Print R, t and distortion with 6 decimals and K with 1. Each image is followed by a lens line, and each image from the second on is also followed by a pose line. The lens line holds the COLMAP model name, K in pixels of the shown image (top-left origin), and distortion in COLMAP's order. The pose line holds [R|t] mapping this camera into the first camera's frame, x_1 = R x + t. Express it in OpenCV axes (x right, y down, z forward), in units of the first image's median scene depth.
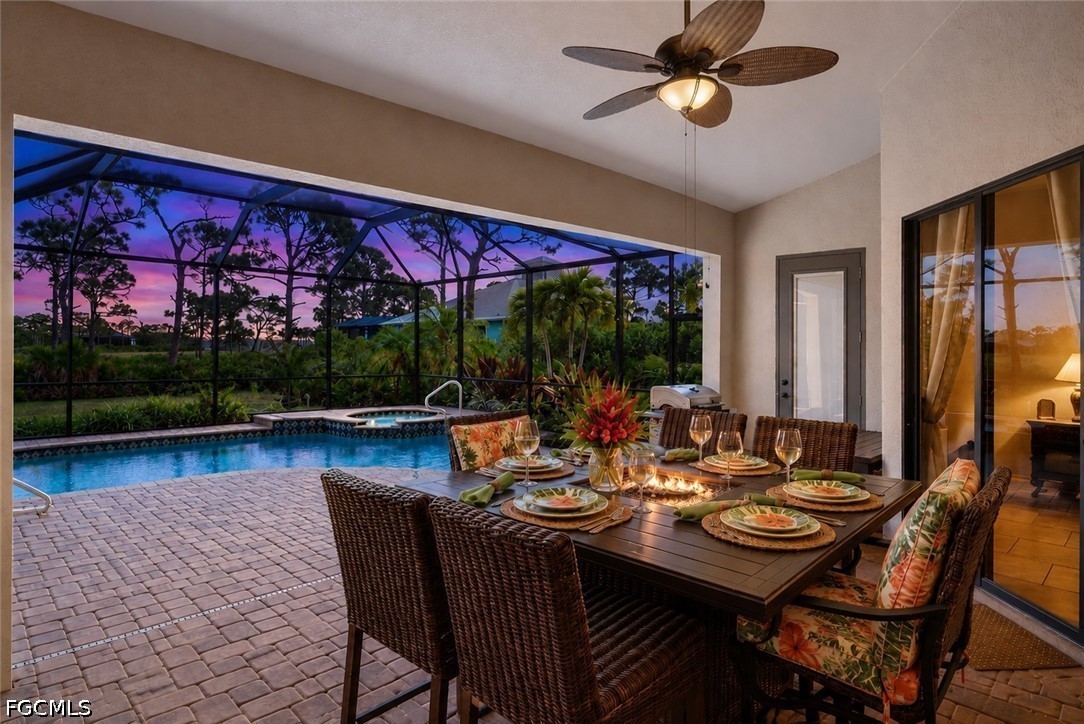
lens RADIAL K [[588.7, 0, 545.4], [0, 588.7, 364.4], [0, 0, 1]] dist [0.018258, -0.002055]
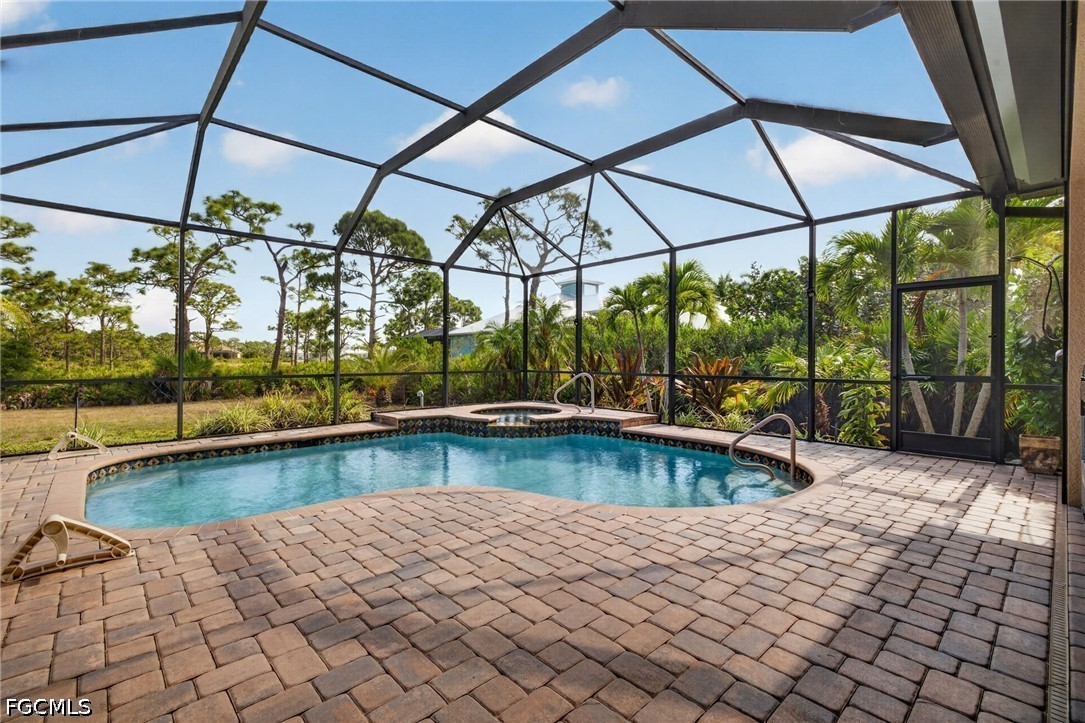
lens RADIAL K [[466.8, 0, 543.5], [0, 466.8, 359.2], [0, 0, 1]] dist [0.011188, -0.000282]
pose [[0.999475, -0.013086, -0.029655, -0.077119], [0.012429, 0.999676, -0.022216, 0.007430], [0.029936, 0.021836, 0.999313, 0.101652]]
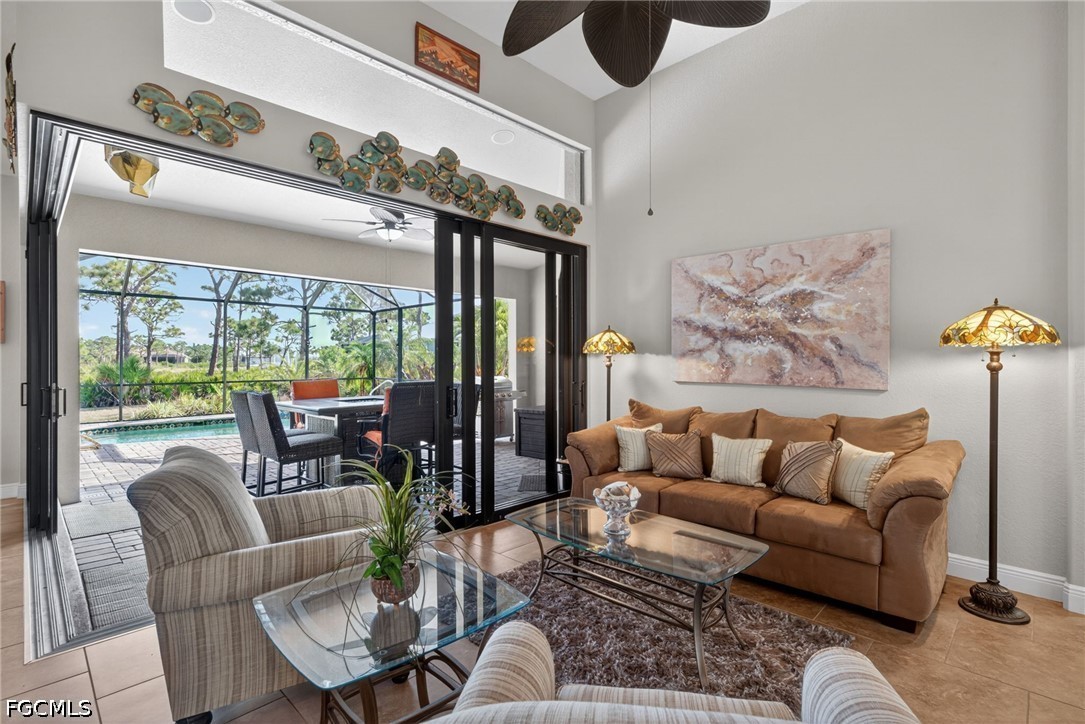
lens RADIAL K [[497.1, 0, 547.2], [0, 497.1, 361.0], [0, 0, 1]] dist [0.002154, 0.001032]
pose [[0.999690, -0.016191, 0.018936, 0.063632], [0.016640, 0.999579, -0.023776, 0.005834], [-0.018544, 0.024084, 0.999538, -0.068374]]
